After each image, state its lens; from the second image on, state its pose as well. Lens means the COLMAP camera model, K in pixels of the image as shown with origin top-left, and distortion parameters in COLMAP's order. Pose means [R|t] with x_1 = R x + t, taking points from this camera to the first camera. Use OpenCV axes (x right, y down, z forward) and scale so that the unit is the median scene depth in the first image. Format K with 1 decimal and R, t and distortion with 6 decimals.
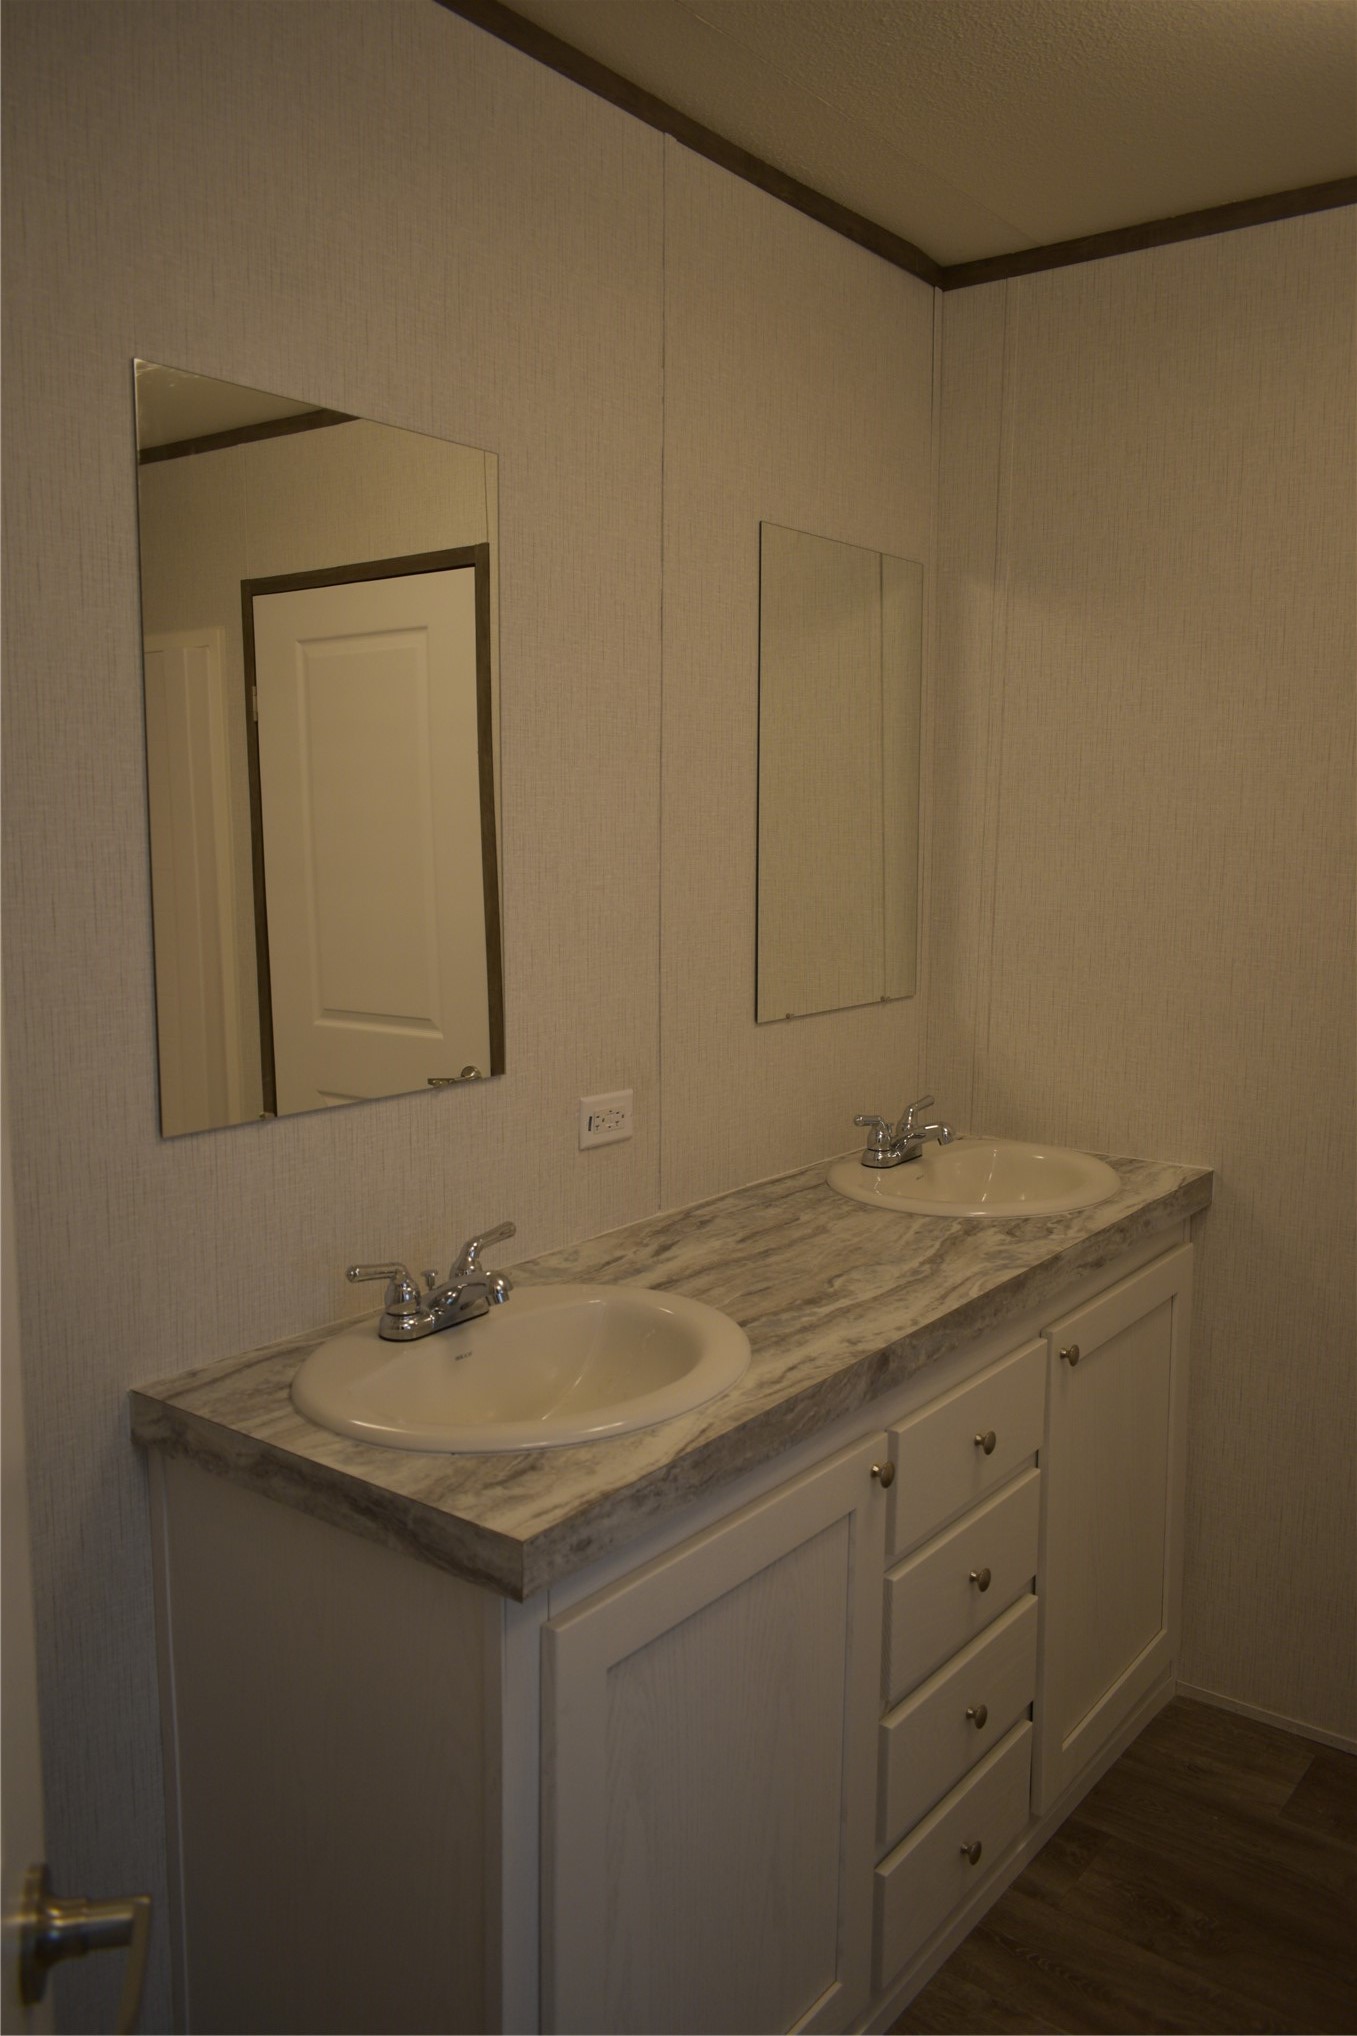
lens RADIAL K [[1567.5, 0, 677.4], [0, 1567.5, 1016.6], [0, 0, 1]] dist [0.029511, 0.002629]
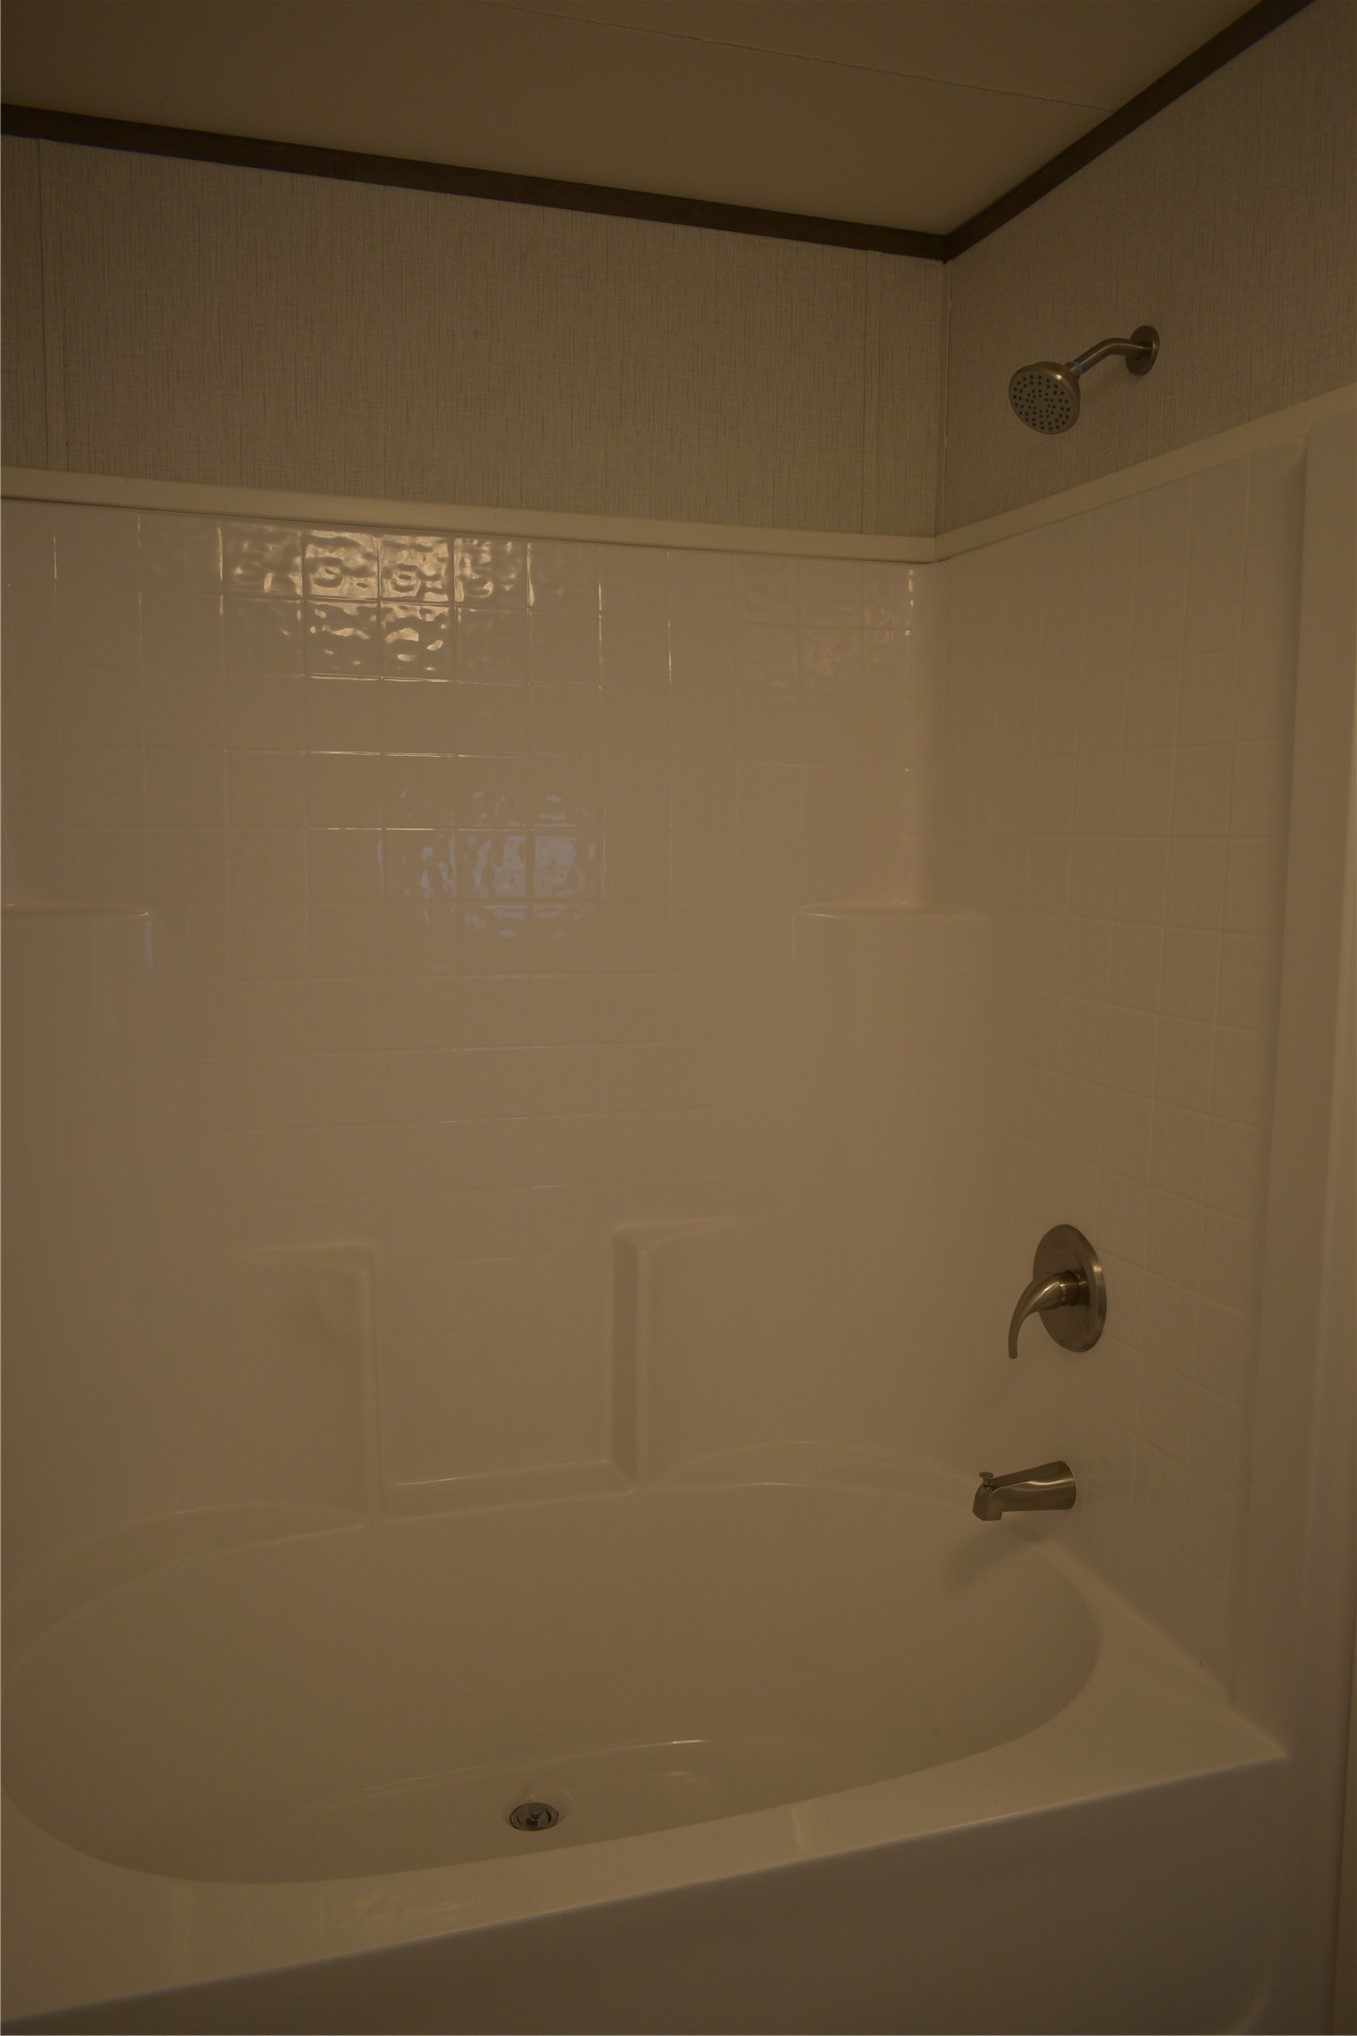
lens RADIAL K [[1567.5, 0, 678.7], [0, 1567.5, 1017.4], [0, 0, 1]] dist [0.029511, 0.002629]
pose [[0.776369, -0.001701, -0.630276, 0.704989], [-0.078651, 0.991918, -0.099559, 0.171665], [0.625352, 0.126866, 0.769961, 0.126845]]
